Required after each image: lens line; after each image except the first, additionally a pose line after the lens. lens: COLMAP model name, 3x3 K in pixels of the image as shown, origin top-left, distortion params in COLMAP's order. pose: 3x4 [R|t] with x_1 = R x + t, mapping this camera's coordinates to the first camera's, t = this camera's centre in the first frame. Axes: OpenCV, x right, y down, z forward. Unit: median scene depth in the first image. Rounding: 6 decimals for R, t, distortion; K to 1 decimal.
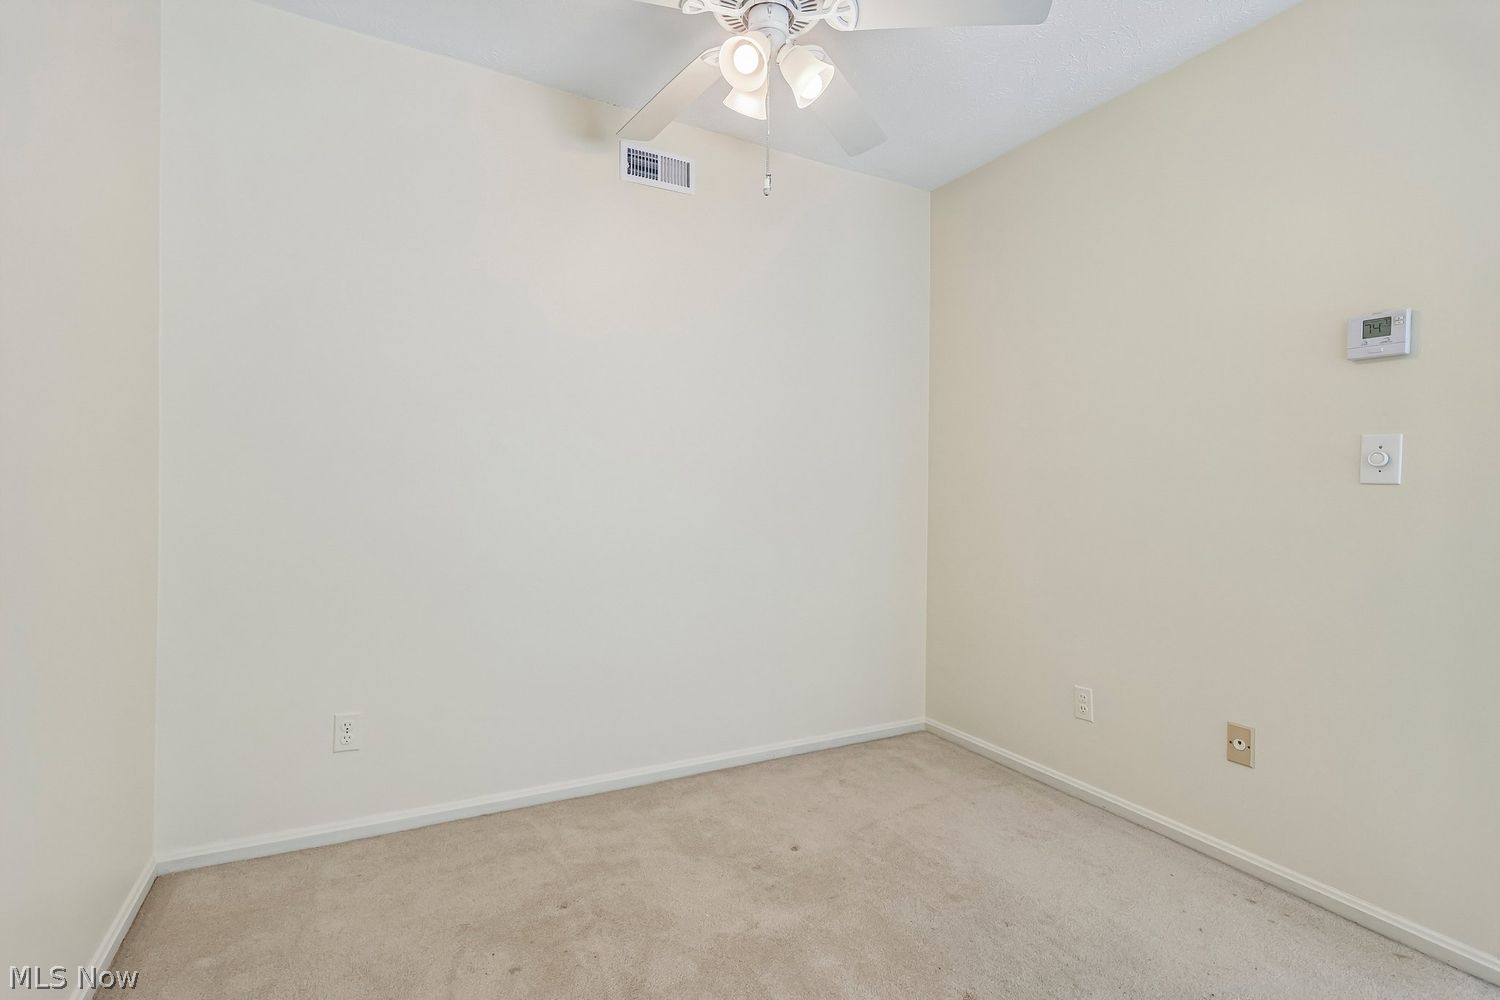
lens RADIAL K [[719.6, 0, 740.9], [0, 719.6, 488.3], [0, 0, 1]] dist [0.005577, -0.002047]
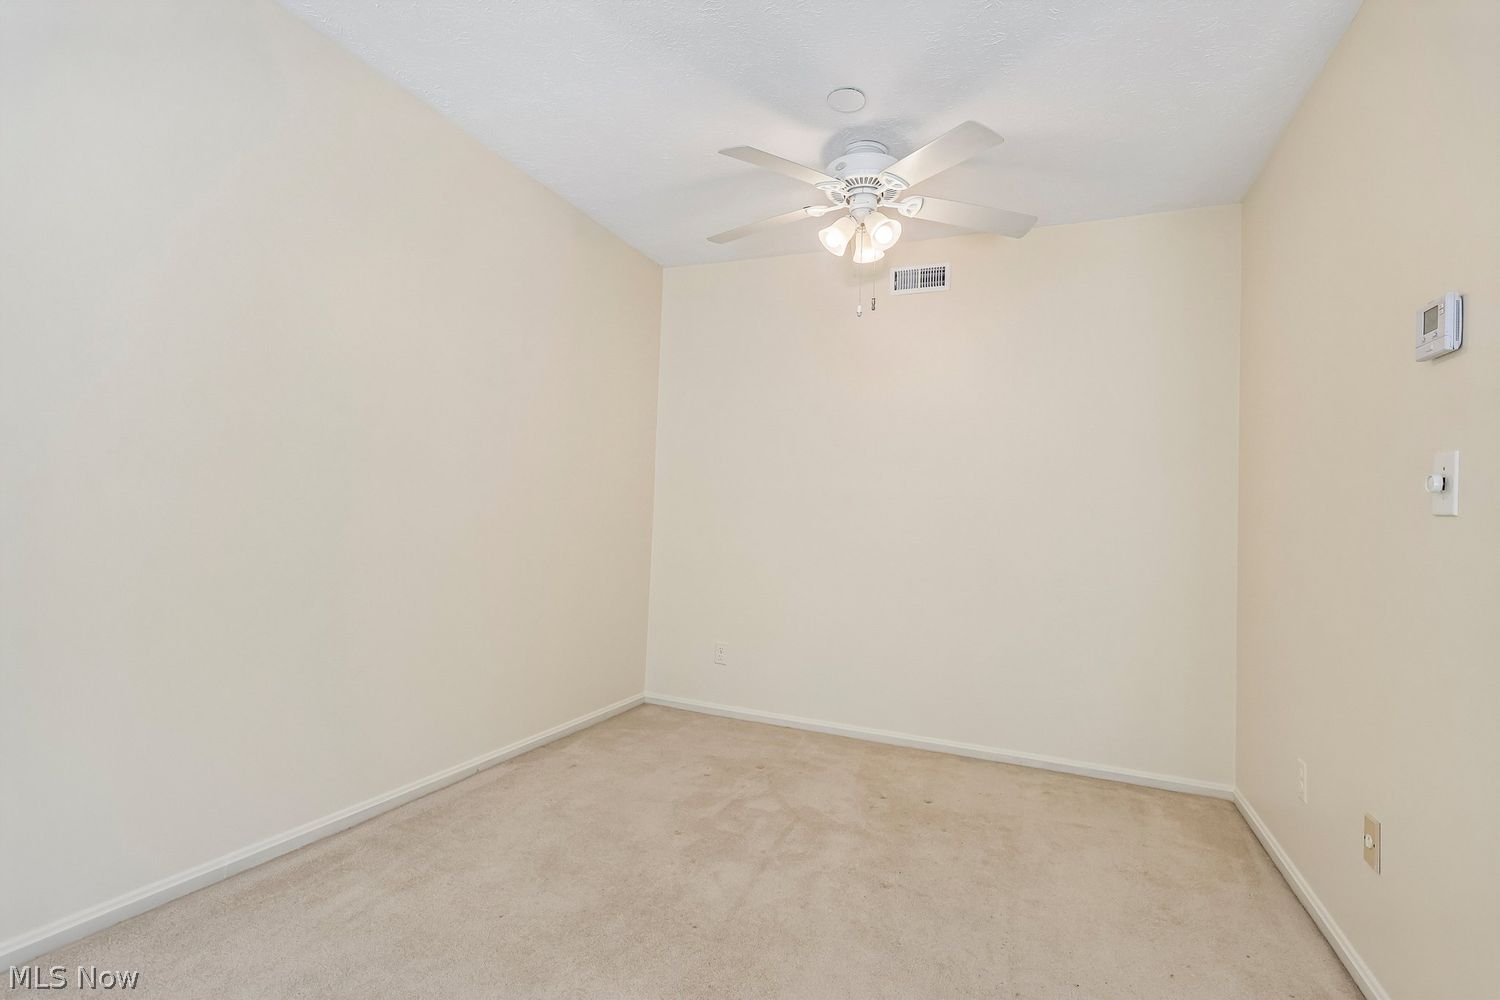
lens RADIAL K [[719.6, 0, 739.6], [0, 719.6, 494.6], [0, 0, 1]] dist [0.005577, -0.002047]
pose [[0.613416, -0.016413, -0.789590, 0.857538], [-0.031978, 0.998448, -0.045597, 0.025866], [0.789113, 0.053219, 0.611939, -0.066086]]
